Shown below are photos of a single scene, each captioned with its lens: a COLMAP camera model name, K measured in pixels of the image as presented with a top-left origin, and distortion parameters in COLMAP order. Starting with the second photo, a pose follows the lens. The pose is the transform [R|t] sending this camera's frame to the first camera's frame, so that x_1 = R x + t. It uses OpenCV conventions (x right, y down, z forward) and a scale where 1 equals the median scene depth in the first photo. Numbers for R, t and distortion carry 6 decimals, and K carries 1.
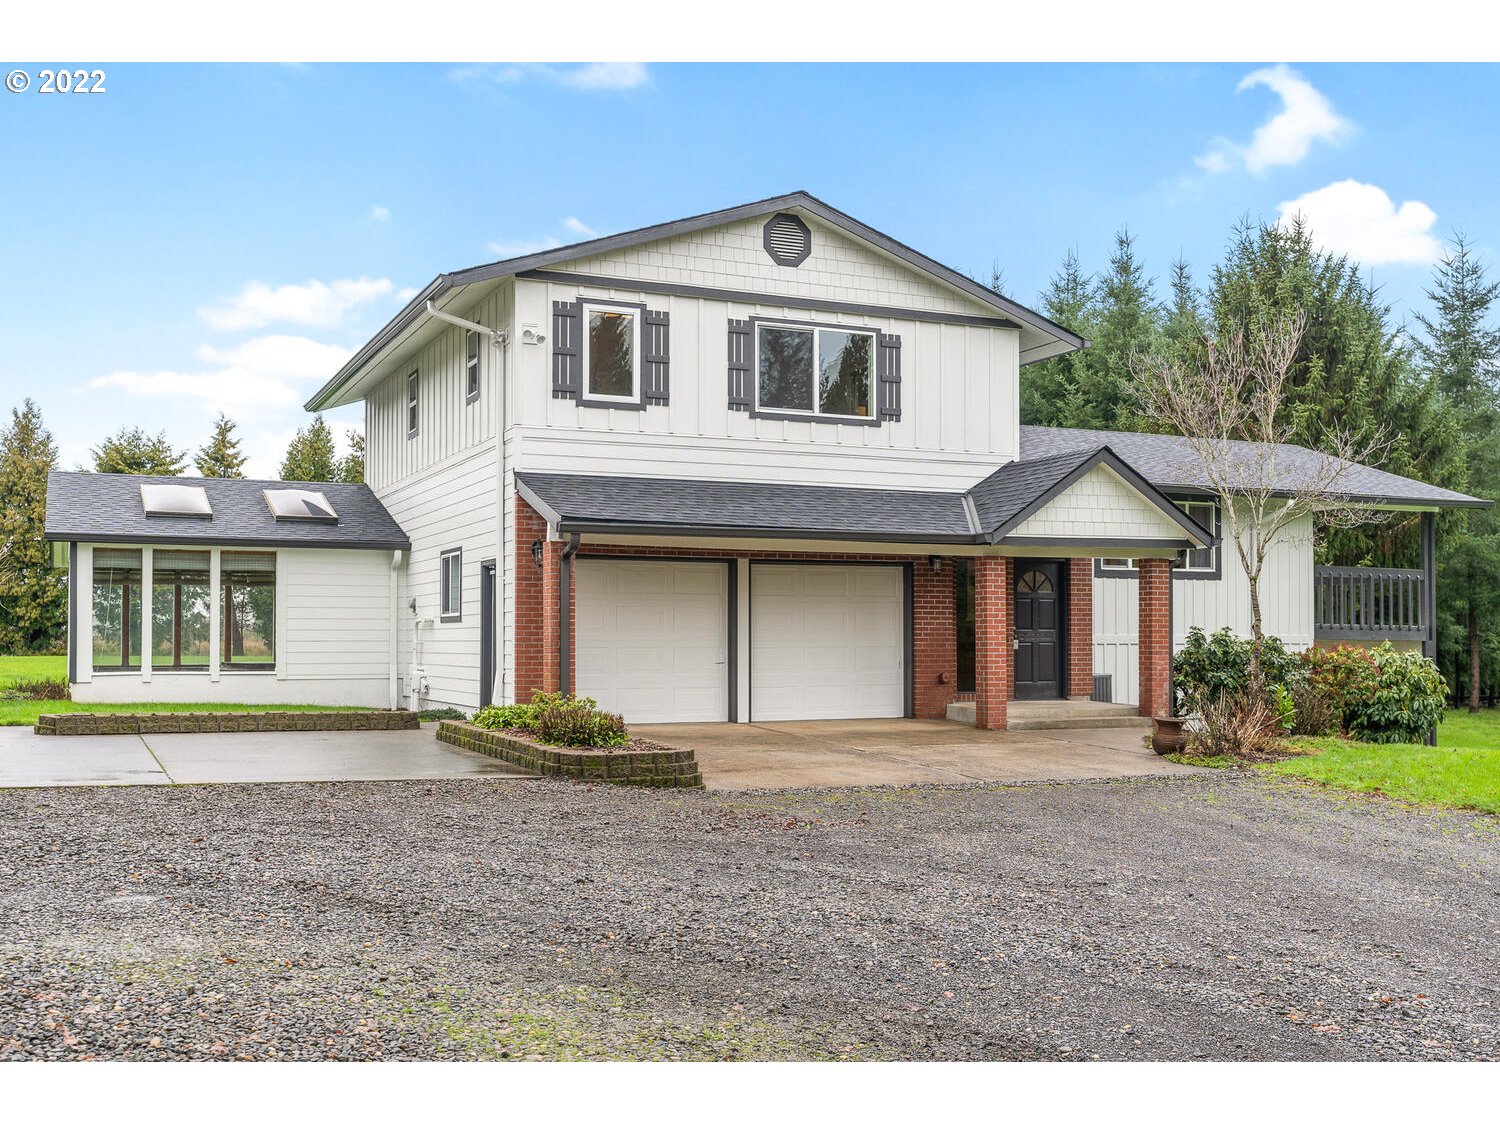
lens RADIAL K [[1474.0, 0, 815.0], [0, 1474.0, 618.7], [0, 0, 1]] dist [0.001527, 0.004376]
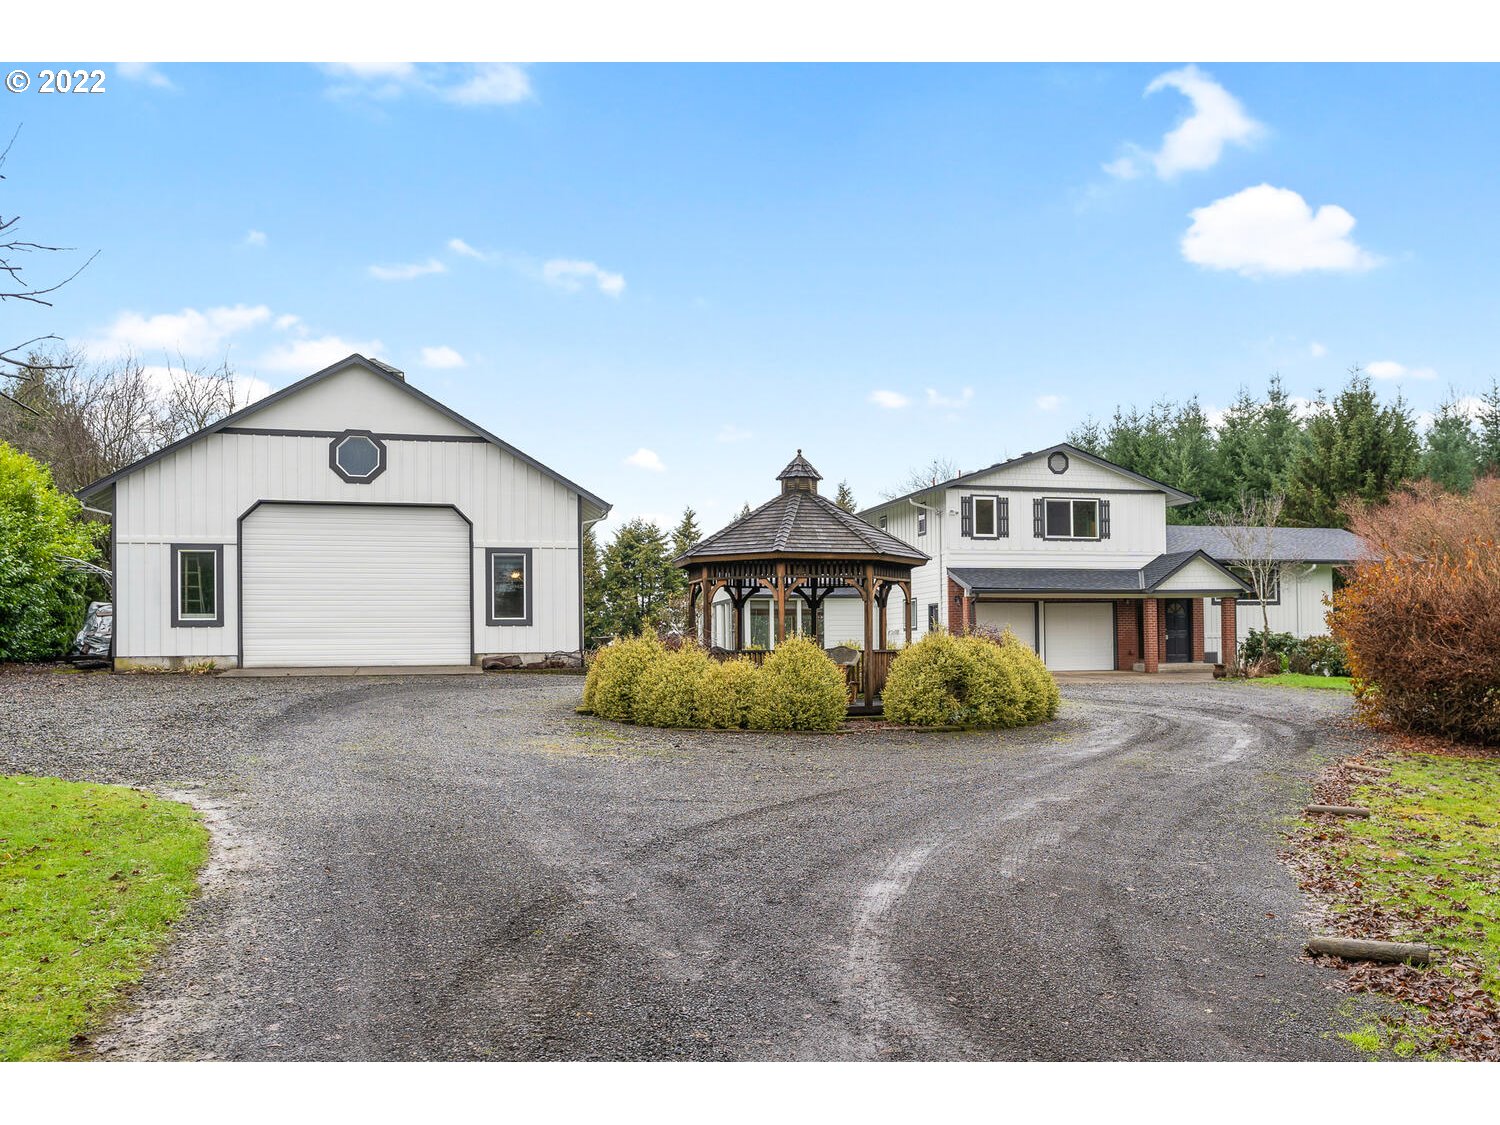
lens RADIAL K [[1474.0, 0, 815.0], [0, 1474.0, 618.7], [0, 0, 1]] dist [0.001527, 0.004376]
pose [[0.985058, -0.015381, -0.171537, -0.001639], [0.012889, 0.999795, -0.015630, 0.018431], [0.171742, 0.013186, 0.985054, -1.322032]]
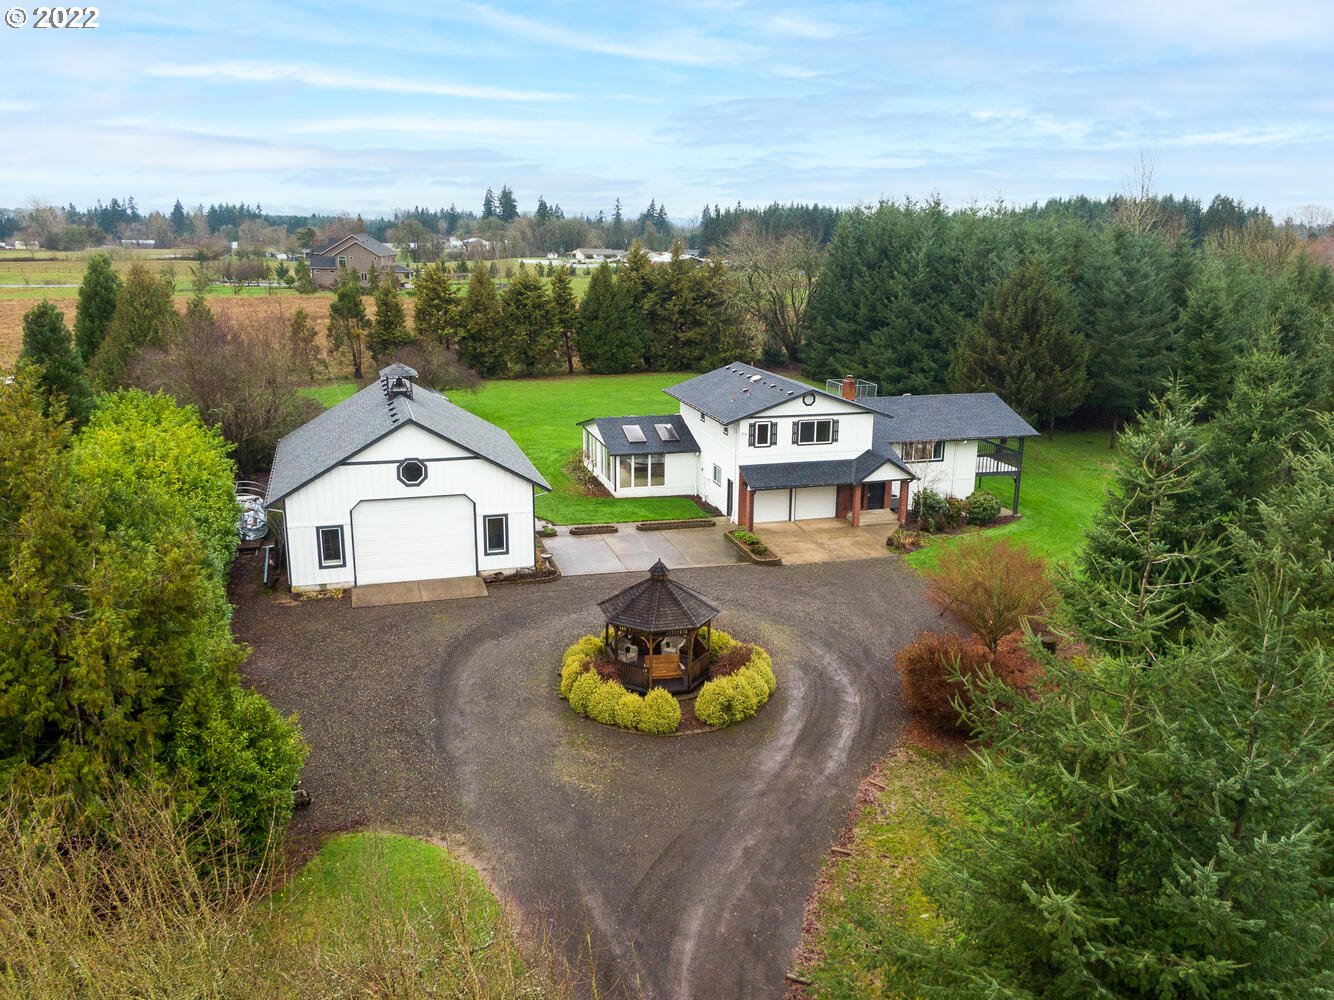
lens RADIAL K [[1405.9, 0, 705.5], [0, 1405.9, 500.7], [0, 0, 1]] dist [0.071787, -0.000179]
pose [[0.991427, 0.053075, -0.119399, 0.162647], [-0.013235, 0.949878, 0.312340, -1.128243], [0.129992, -0.308082, 0.942437, -2.516147]]
